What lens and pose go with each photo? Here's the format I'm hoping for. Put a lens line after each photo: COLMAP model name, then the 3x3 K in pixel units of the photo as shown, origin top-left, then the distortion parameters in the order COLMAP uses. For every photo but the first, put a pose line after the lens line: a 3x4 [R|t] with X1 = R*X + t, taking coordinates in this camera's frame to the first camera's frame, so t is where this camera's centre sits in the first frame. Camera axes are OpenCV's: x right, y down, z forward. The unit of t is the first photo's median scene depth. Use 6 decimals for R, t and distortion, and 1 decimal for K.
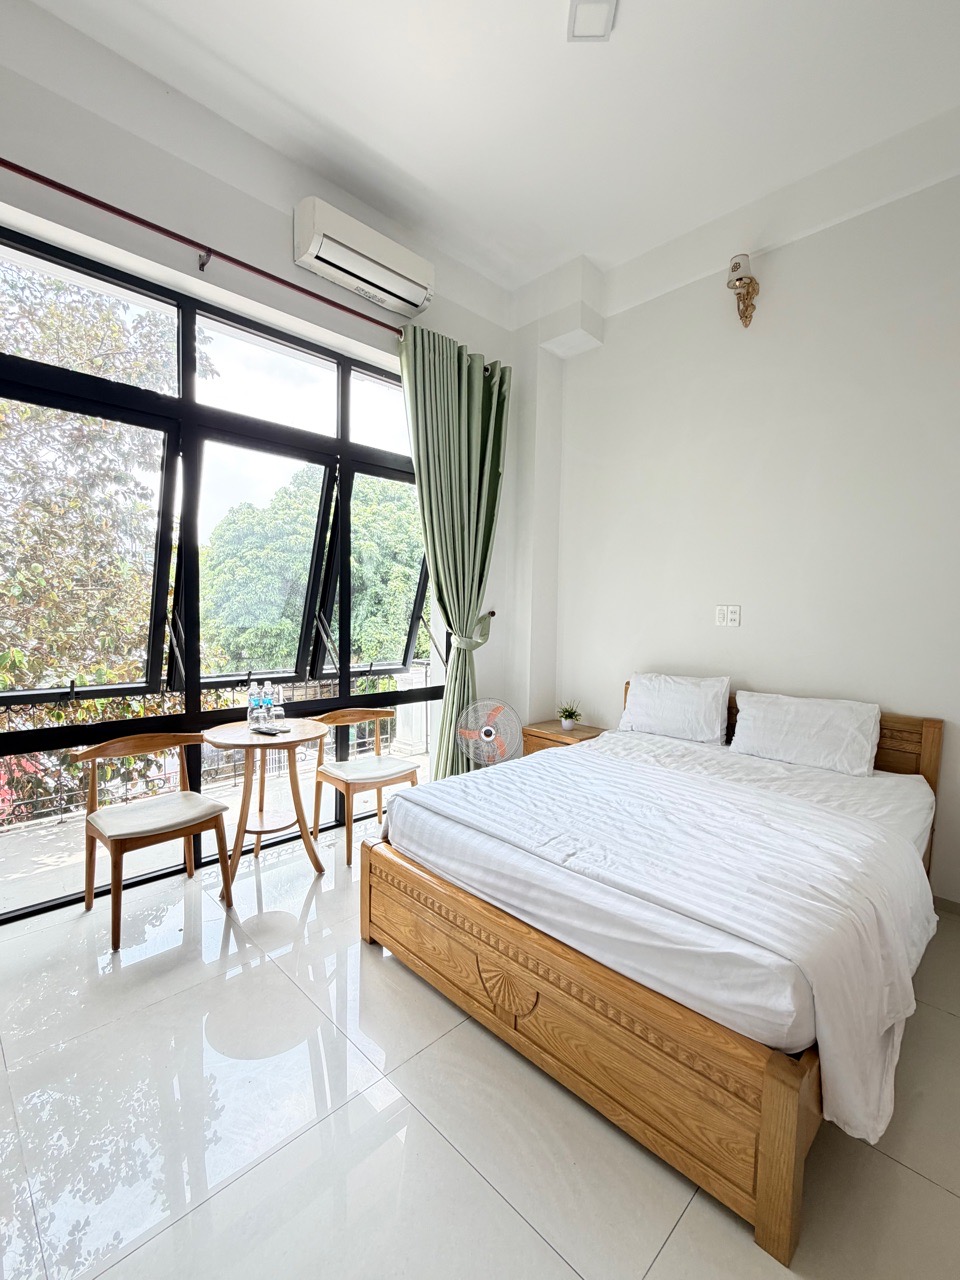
lens RADIAL K [[562.1, 0, 479.6], [0, 562.1, 637.3], [0, 0, 1]] dist [-0.000485, 0.000002]
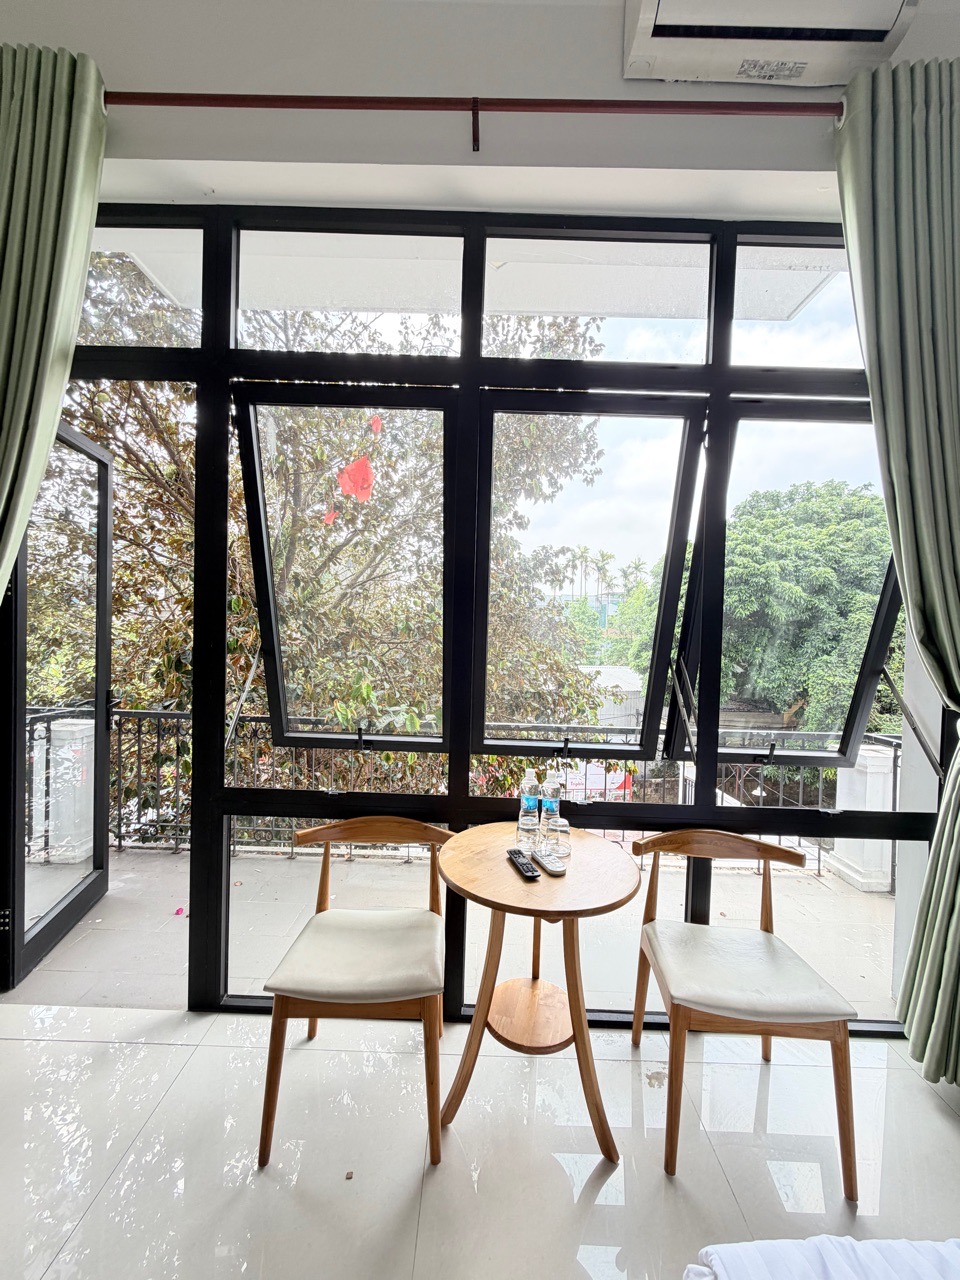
lens RADIAL K [[515.2, 0, 480.5], [0, 515.2, 637.1], [0, 0, 1]] dist [0.003294, 0.000086]
pose [[0.705148, 0.015884, -0.708882, -0.025004], [-0.057955, 0.997695, -0.035295, -0.030073], [0.706688, 0.065972, 0.704443, 0.389767]]
